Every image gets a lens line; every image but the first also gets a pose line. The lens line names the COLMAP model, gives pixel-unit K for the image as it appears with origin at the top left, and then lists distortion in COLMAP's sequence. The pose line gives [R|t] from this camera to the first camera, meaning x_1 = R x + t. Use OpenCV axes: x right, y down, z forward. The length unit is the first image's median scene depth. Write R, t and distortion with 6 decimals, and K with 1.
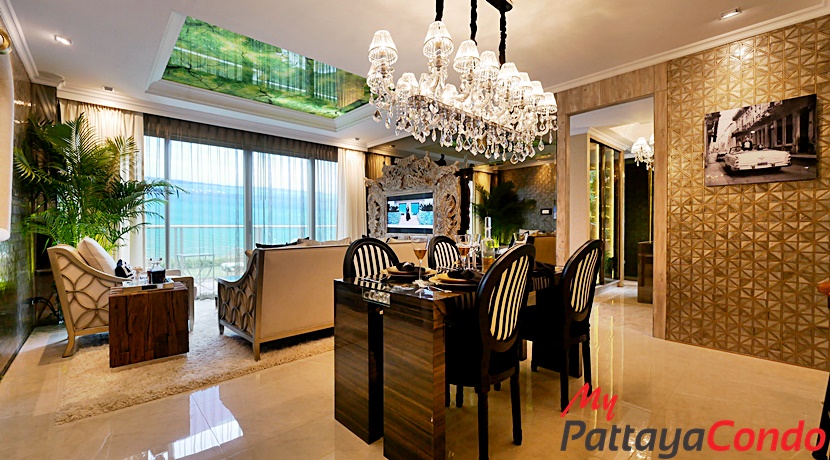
lens RADIAL K [[342.6, 0, 407.4], [0, 342.6, 230.1], [0, 0, 1]] dist [-0.009750, 0.000668]
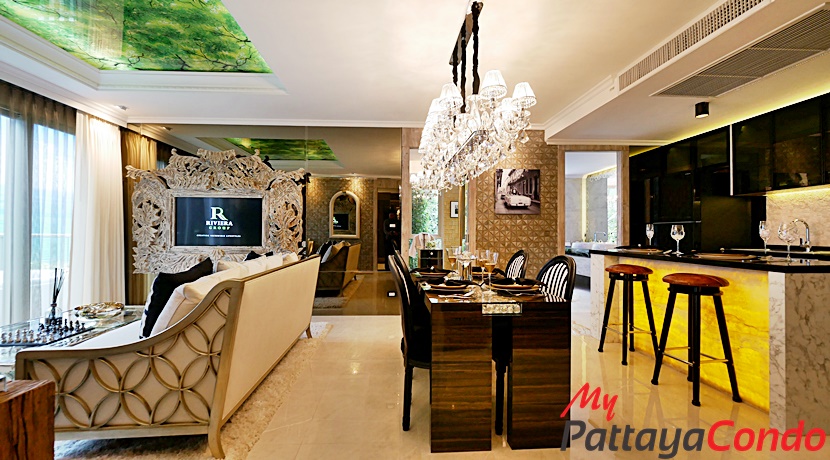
lens RADIAL K [[342.6, 0, 409.9], [0, 342.6, 230.3], [0, 0, 1]] dist [-0.009750, 0.000668]
pose [[0.636876, 0.012671, 0.770862, -0.433052], [0.002295, 0.999829, -0.018330, -0.015501], [-0.770963, 0.013443, 0.636738, 0.200620]]
